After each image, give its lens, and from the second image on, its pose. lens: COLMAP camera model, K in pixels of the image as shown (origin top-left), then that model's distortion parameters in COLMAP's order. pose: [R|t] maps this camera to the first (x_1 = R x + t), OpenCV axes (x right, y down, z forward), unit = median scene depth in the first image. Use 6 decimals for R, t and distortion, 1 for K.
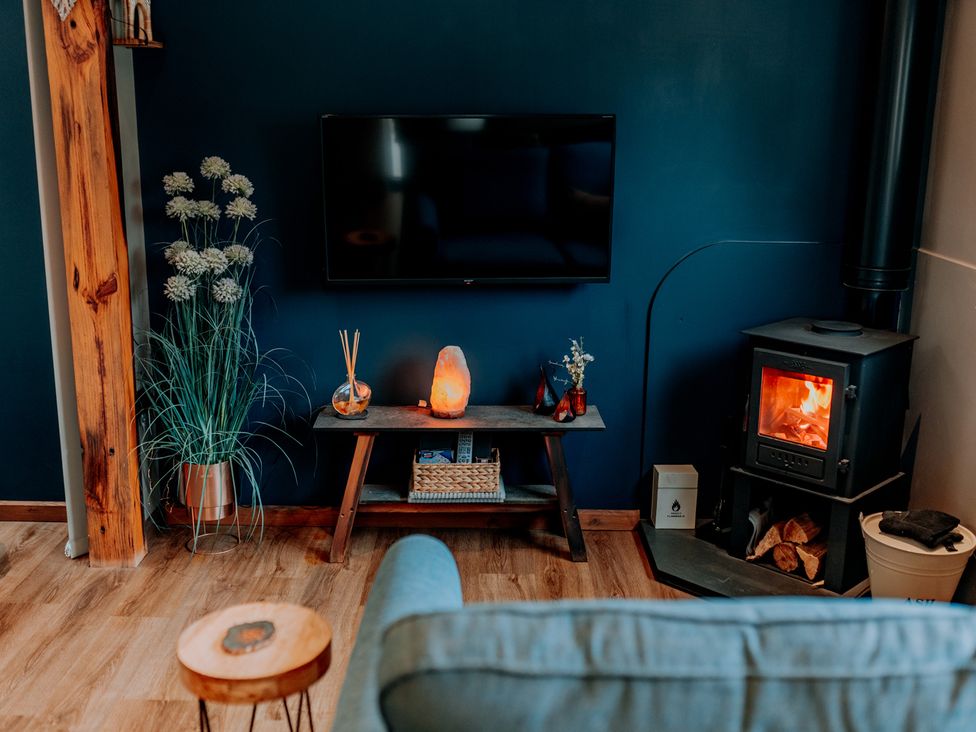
lens RADIAL K [[1052.8, 0, 480.6], [0, 1052.8, 361.9], [0, 0, 1]] dist [-0.007929, 0.000000]
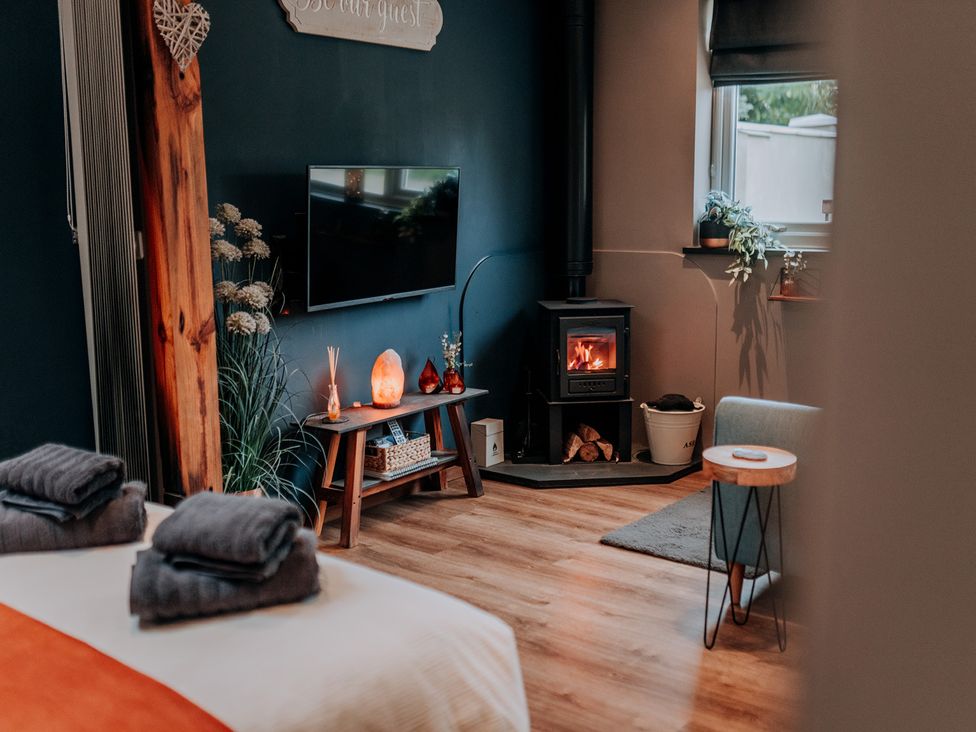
lens RADIAL K [[1052.8, 0, 485.5], [0, 1052.8, 368.4], [0, 0, 1]] dist [-0.007929, 0.000000]
pose [[0.615048, -0.147511, 0.774569, -0.932782], [0.200490, 0.979315, 0.027304, -0.004113], [-0.762575, 0.138500, 0.631900, 0.132611]]
